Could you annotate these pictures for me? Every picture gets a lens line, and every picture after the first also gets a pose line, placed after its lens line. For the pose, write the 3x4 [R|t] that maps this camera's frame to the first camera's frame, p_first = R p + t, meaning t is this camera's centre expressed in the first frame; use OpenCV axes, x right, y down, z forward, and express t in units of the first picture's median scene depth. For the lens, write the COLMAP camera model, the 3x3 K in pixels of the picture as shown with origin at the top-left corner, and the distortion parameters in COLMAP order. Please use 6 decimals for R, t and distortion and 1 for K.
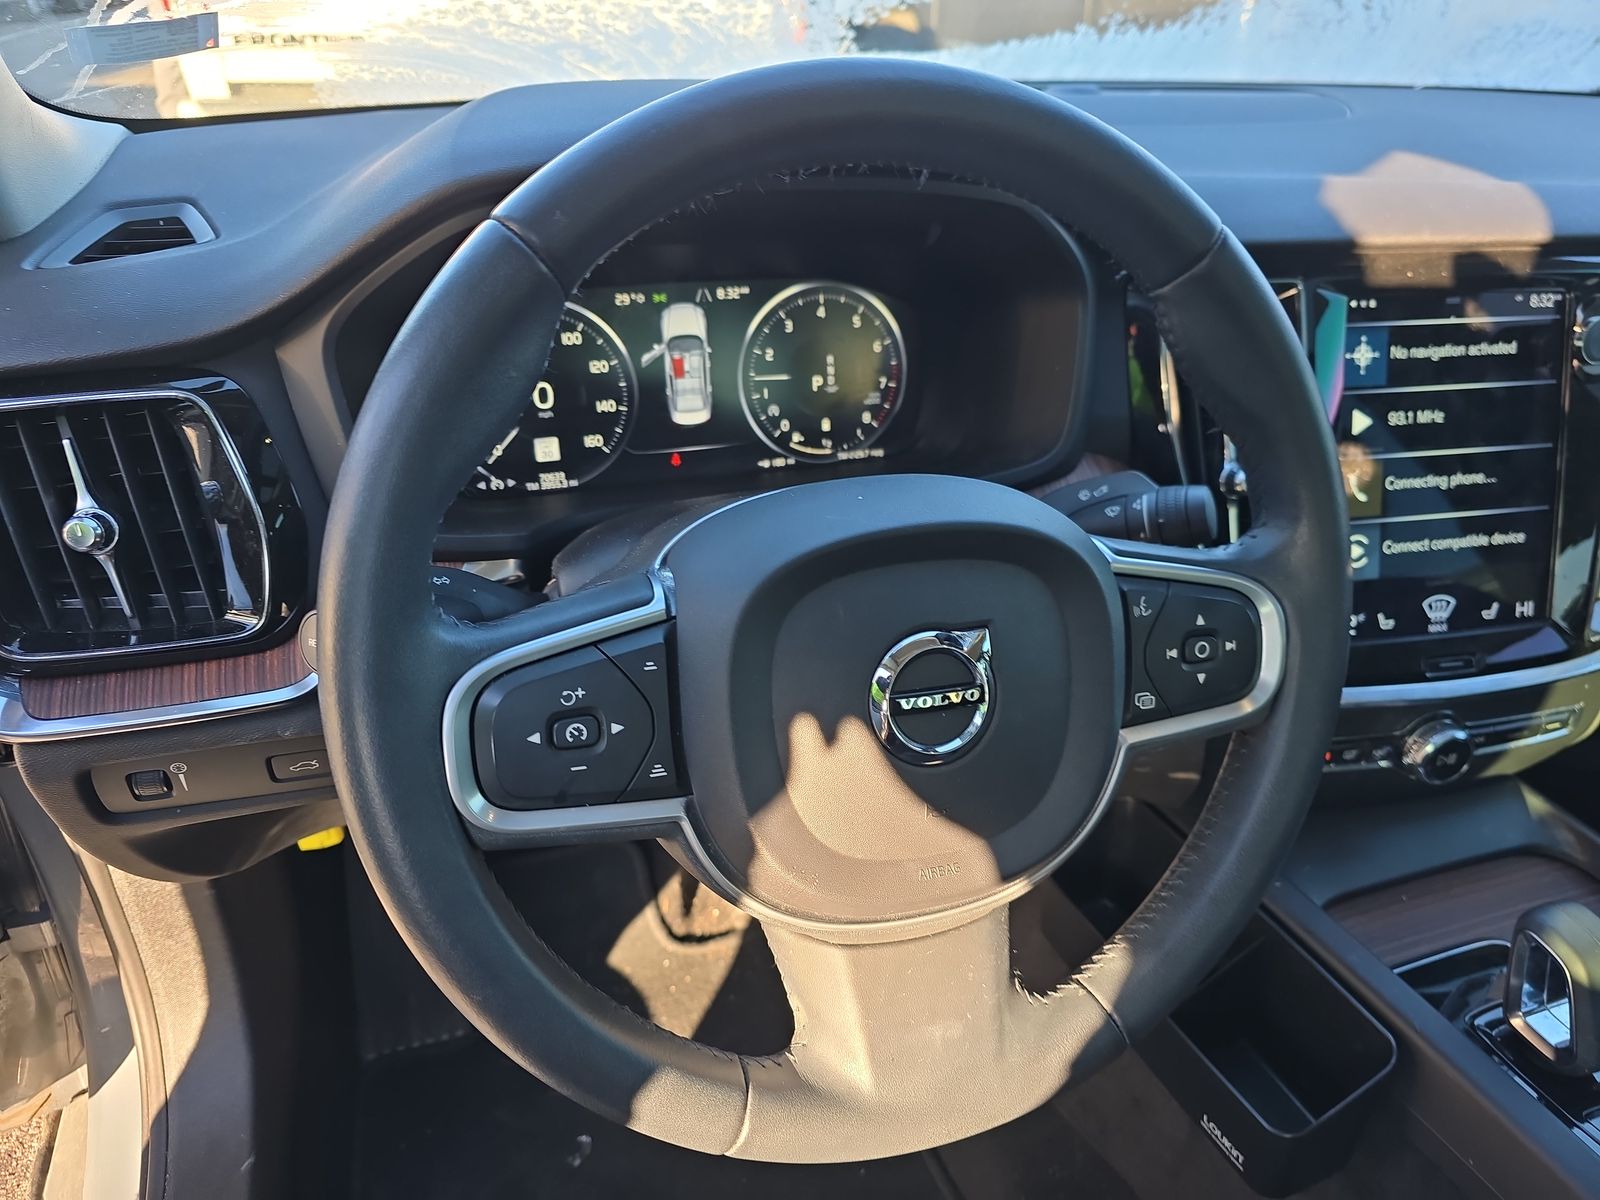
lens RADIAL K [[1084.2, 0, 801.3], [0, 1084.2, 591.1], [0, 0, 1]] dist [0.015373, -0.015587]
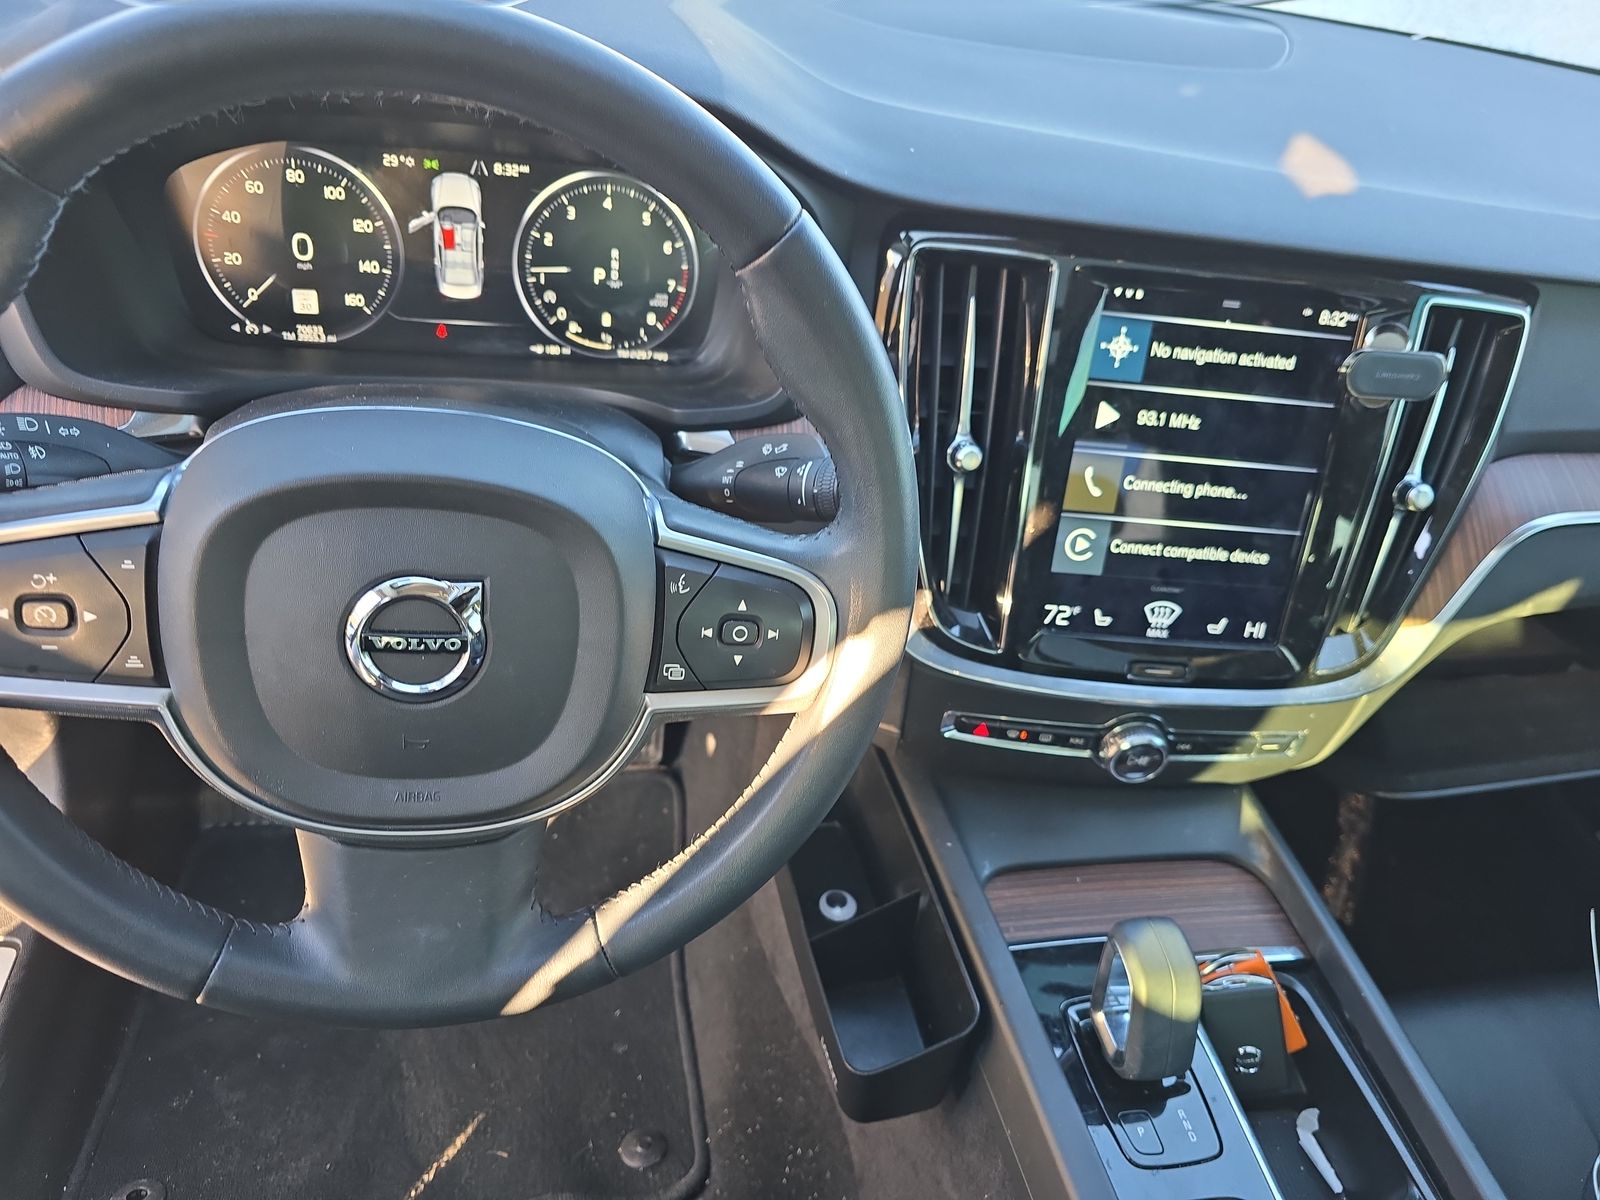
lens RADIAL K [[1084.2, 0, 802.9], [0, 1084.2, 588.8], [0, 0, 1]] dist [0.015373, -0.015587]
pose [[0.982641, 0.179521, -0.046788, 0.311135], [-0.170970, 0.974211, 0.147251, -0.097934], [0.072016, -0.136696, 0.987992, 0.002947]]
